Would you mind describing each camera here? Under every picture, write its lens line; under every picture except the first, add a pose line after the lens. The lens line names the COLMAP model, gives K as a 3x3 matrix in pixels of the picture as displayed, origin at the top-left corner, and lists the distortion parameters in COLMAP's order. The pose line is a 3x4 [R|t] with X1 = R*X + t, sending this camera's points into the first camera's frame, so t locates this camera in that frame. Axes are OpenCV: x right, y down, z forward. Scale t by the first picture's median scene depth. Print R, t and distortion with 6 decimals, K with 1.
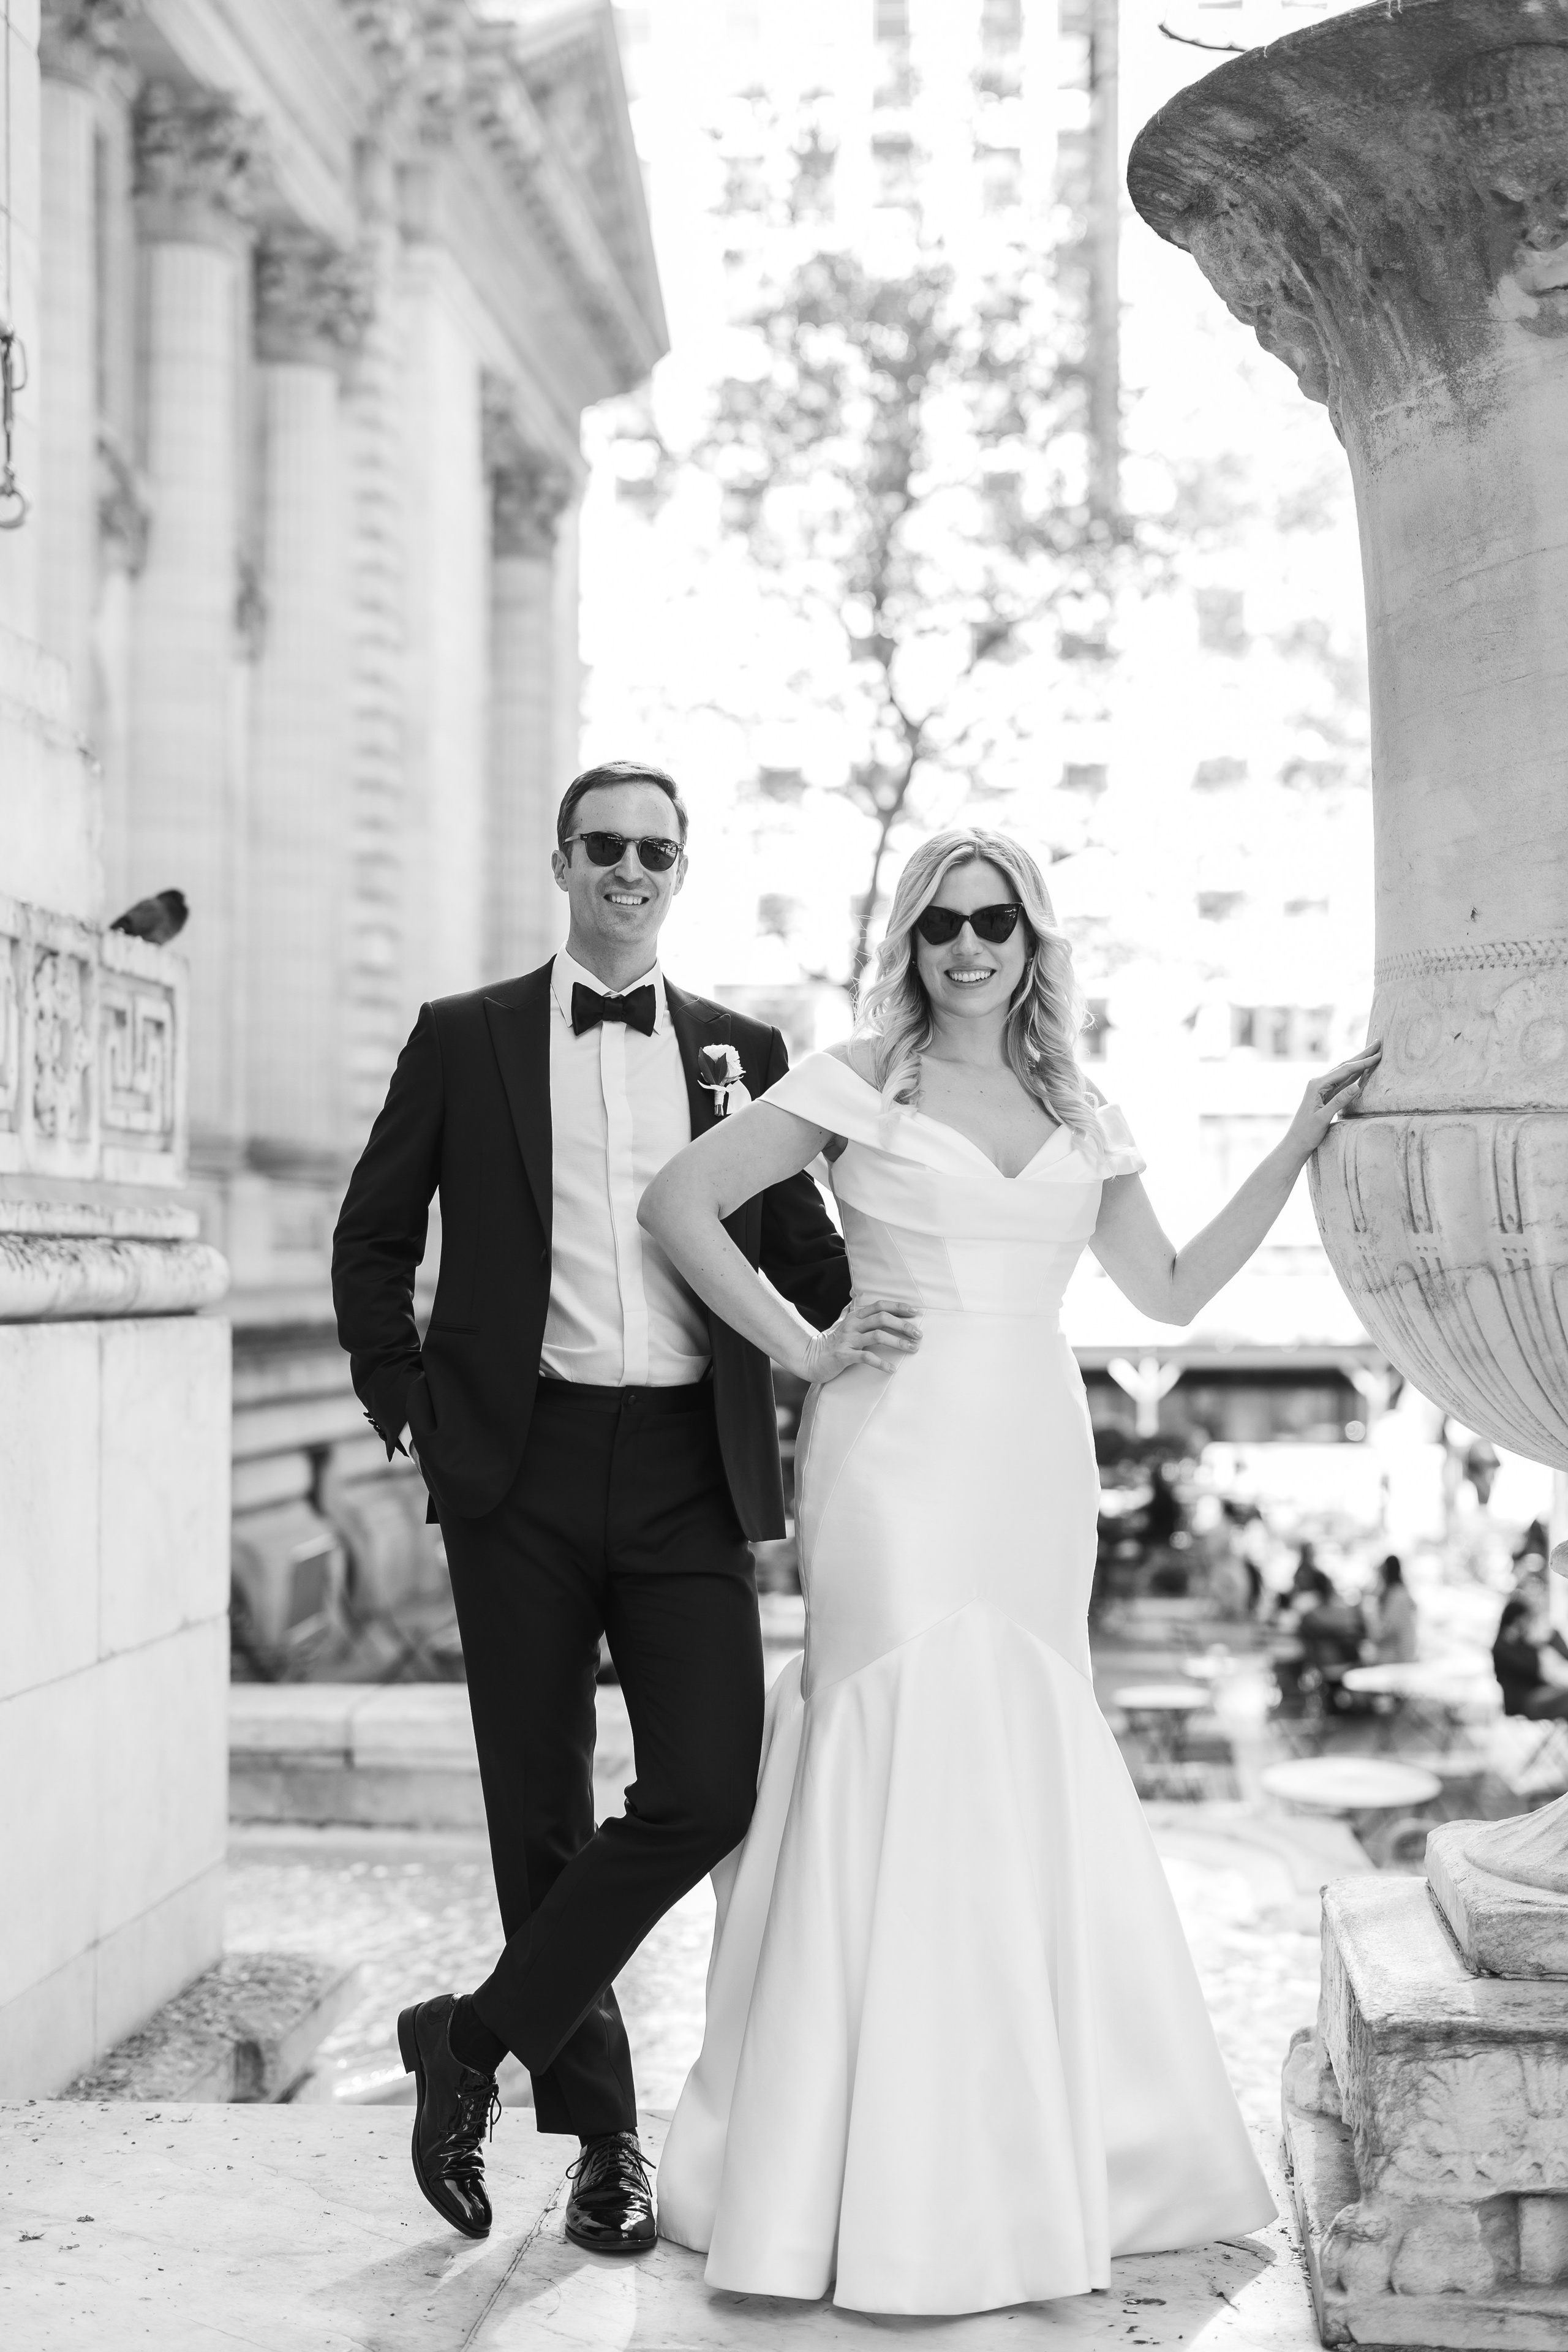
lens RADIAL K [[3324.0, 0, 791.0], [0, 3324.0, 1173.2], [0, 0, 1]] dist [-0.002663, 0.000000]
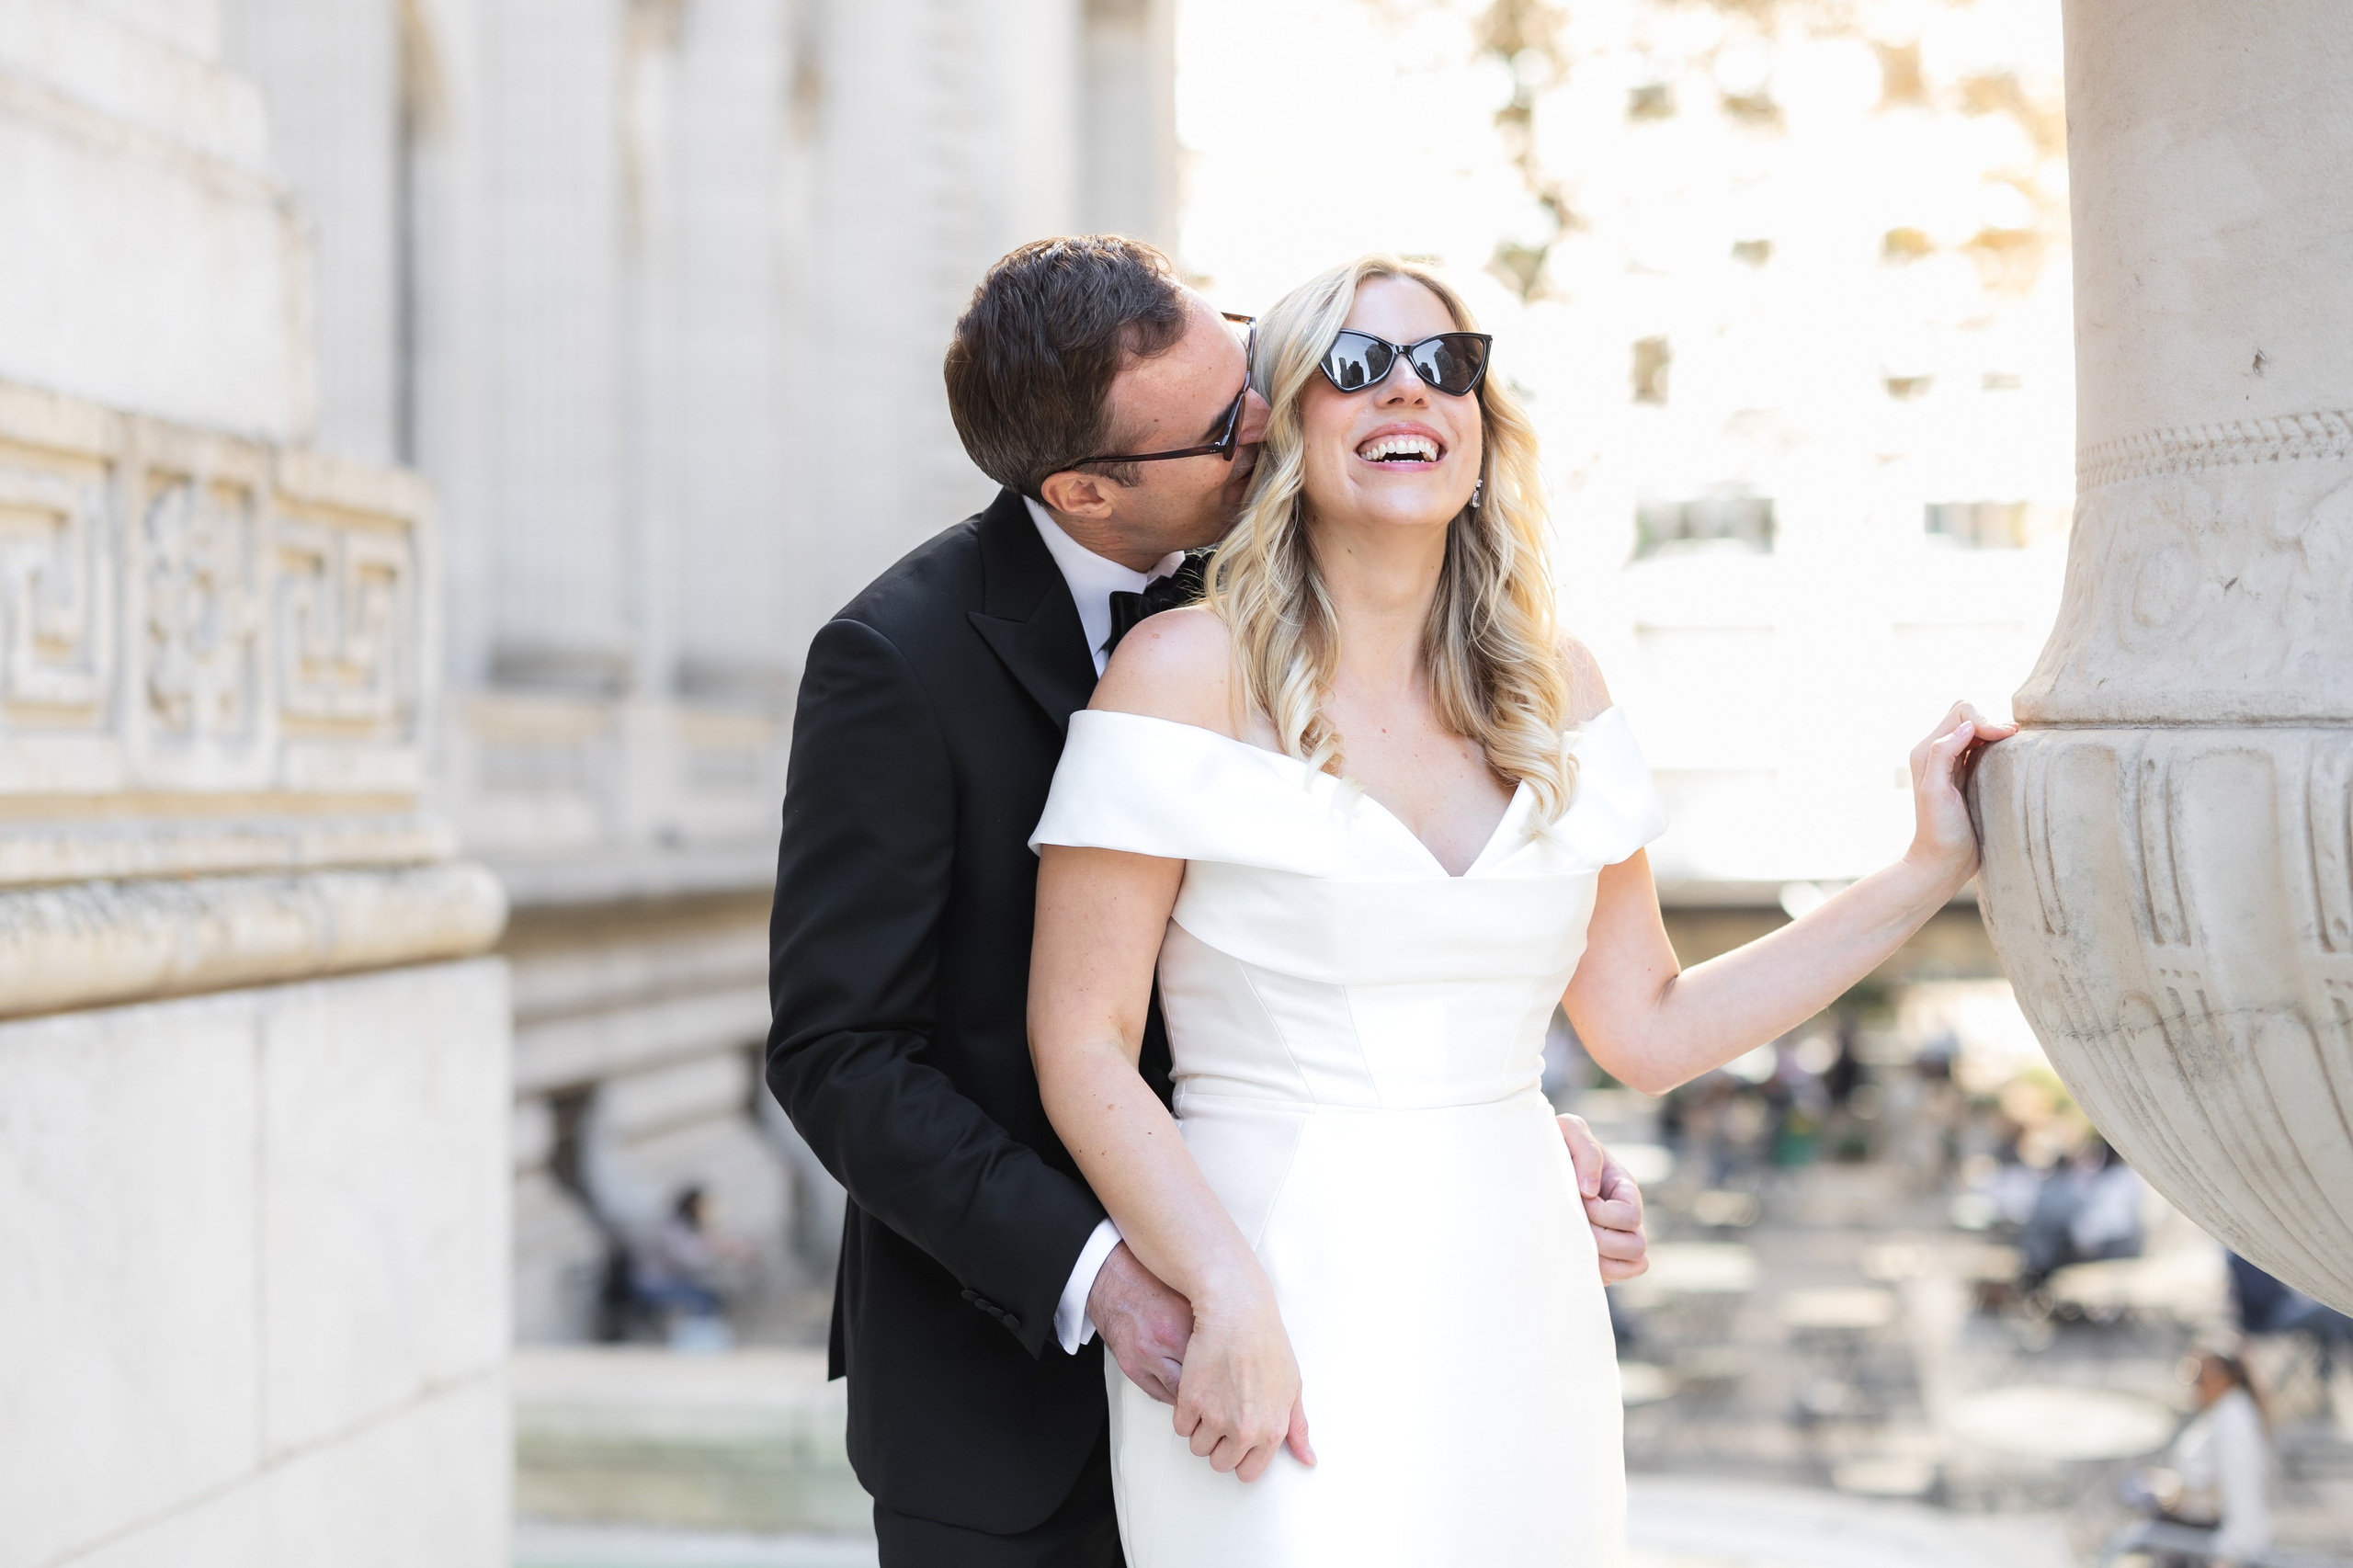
lens RADIAL K [[3325.4, 0, 1110.7], [0, 3325.4, 690.8], [0, 0, 1]] dist [-0.002663, 0.000000]
pose [[0.993720, -0.014391, -0.110969, 0.056909], [0.014934, 0.999880, 0.004058, -0.021133], [0.110897, -0.005690, 0.993816, 0.319569]]
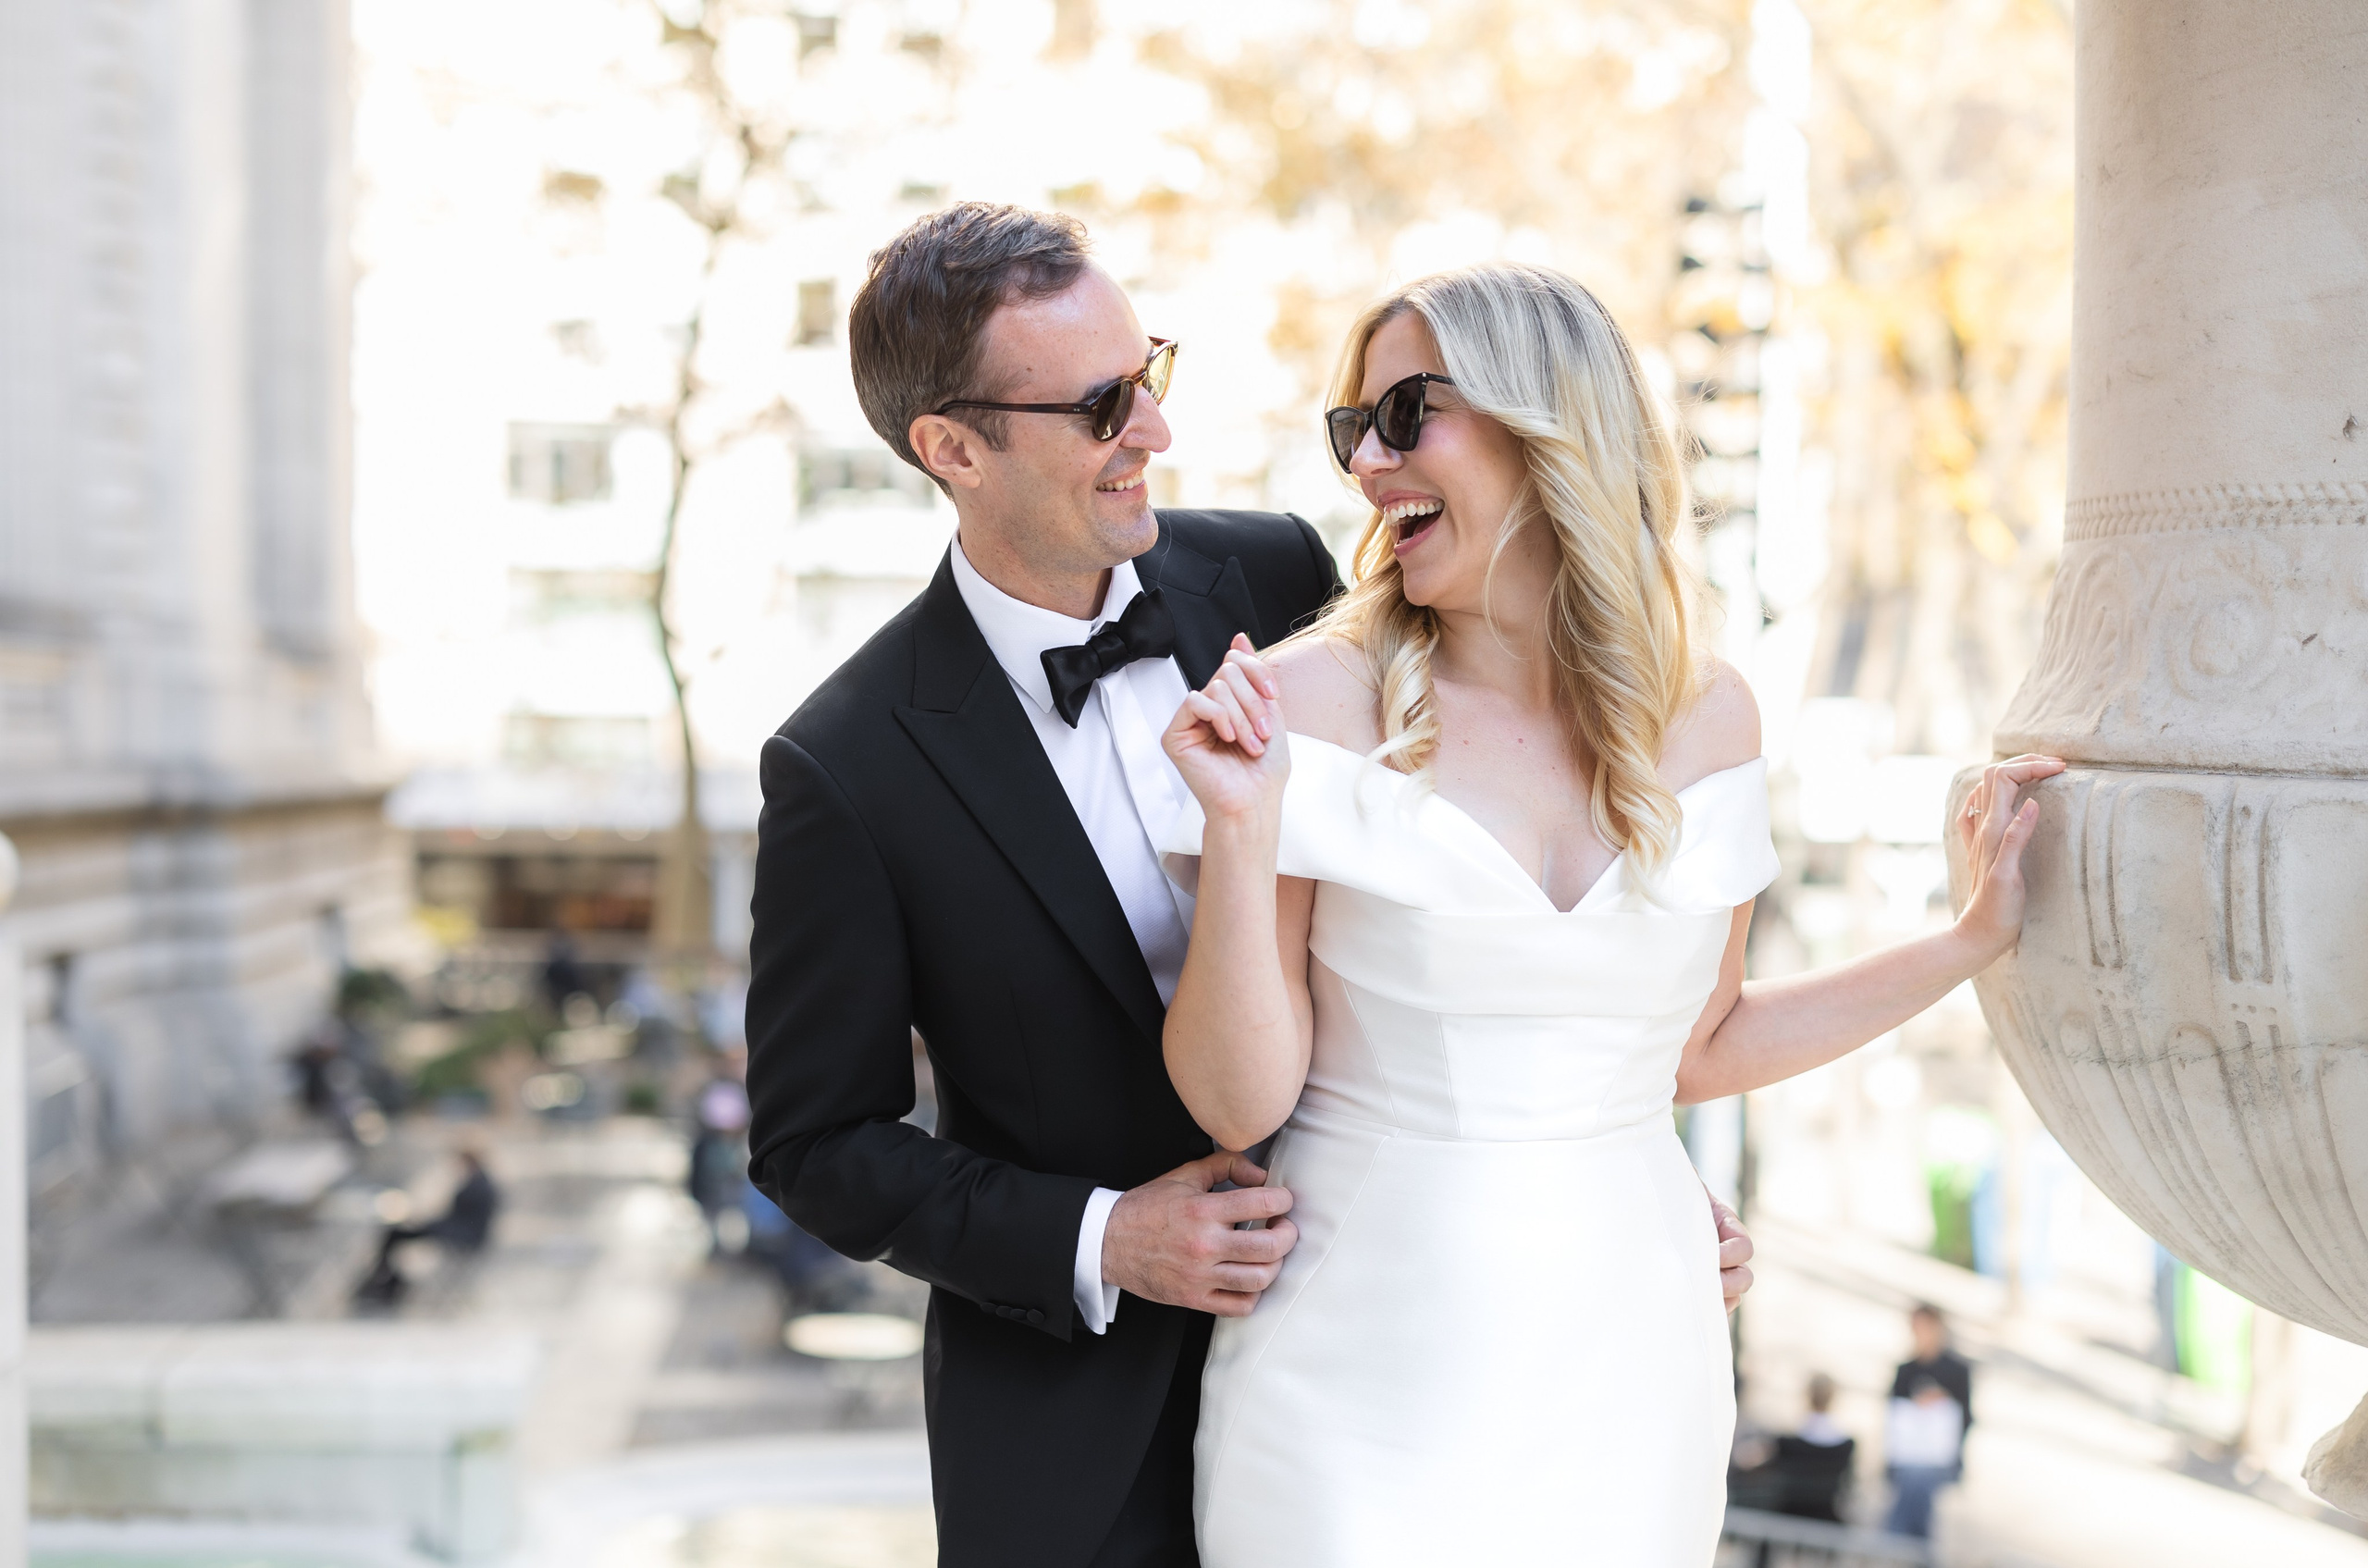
lens RADIAL K [[3346.8, 0, 1091.4], [0, 3346.8, 988.6], [0, 0, 1]] dist [-0.002663, 0.000000]
pose [[0.985750, 0.003564, 0.168180, -0.078733], [-0.022459, 0.993613, 0.110581, -0.029971], [-0.166711, -0.112782, 0.979534, 0.339402]]
